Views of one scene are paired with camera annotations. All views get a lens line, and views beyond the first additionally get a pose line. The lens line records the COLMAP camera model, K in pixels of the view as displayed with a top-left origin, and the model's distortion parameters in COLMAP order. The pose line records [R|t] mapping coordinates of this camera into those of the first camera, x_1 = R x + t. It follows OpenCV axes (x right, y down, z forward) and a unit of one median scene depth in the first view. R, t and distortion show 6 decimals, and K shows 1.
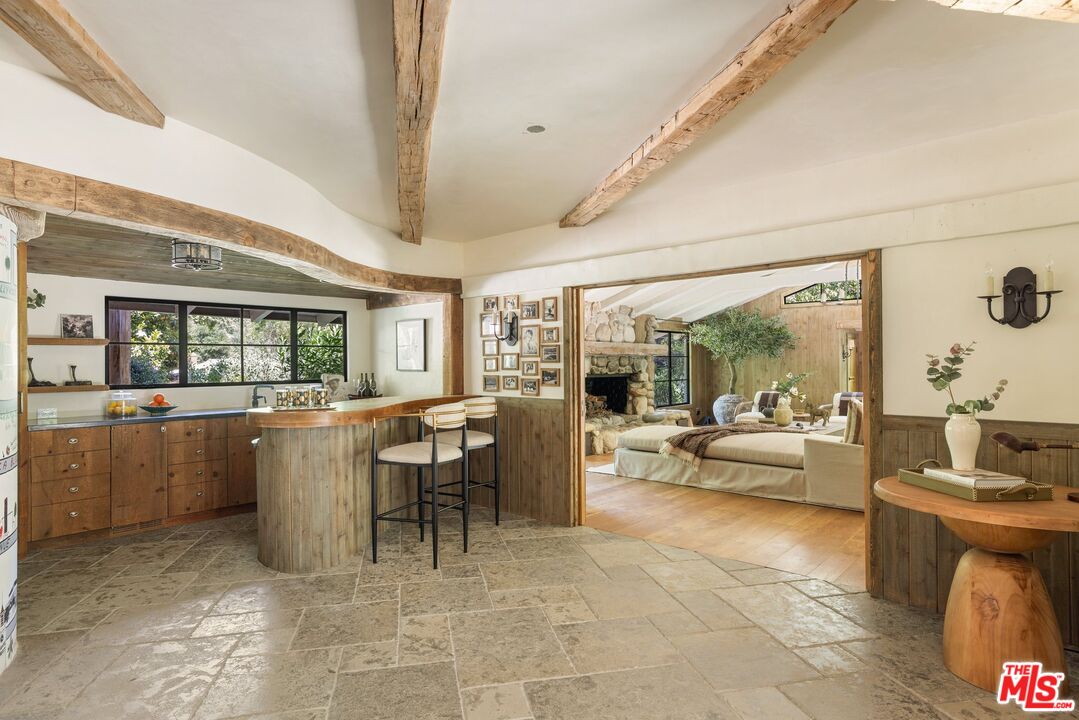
lens RADIAL K [[584.6, 0, 539.5], [0, 584.6, 360.0], [0, 0, 1]] dist [-0.040926, 0.029279]
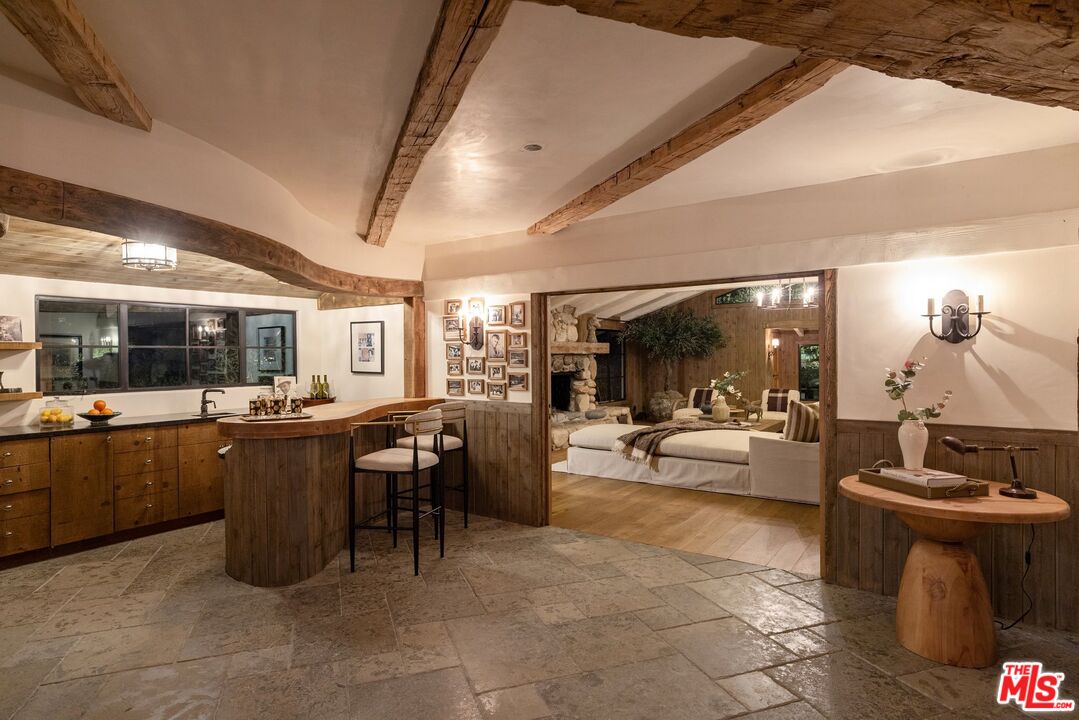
lens RADIAL K [[584.6, 0, 539.5], [0, 584.6, 360.0], [0, 0, 1]] dist [-0.040926, 0.029279]
pose [[0.991940, -0.000272, 0.126706, -0.098793], [-0.001180, 0.999934, 0.011389, -0.026232], [-0.126701, -0.011447, 0.991875, -0.021628]]
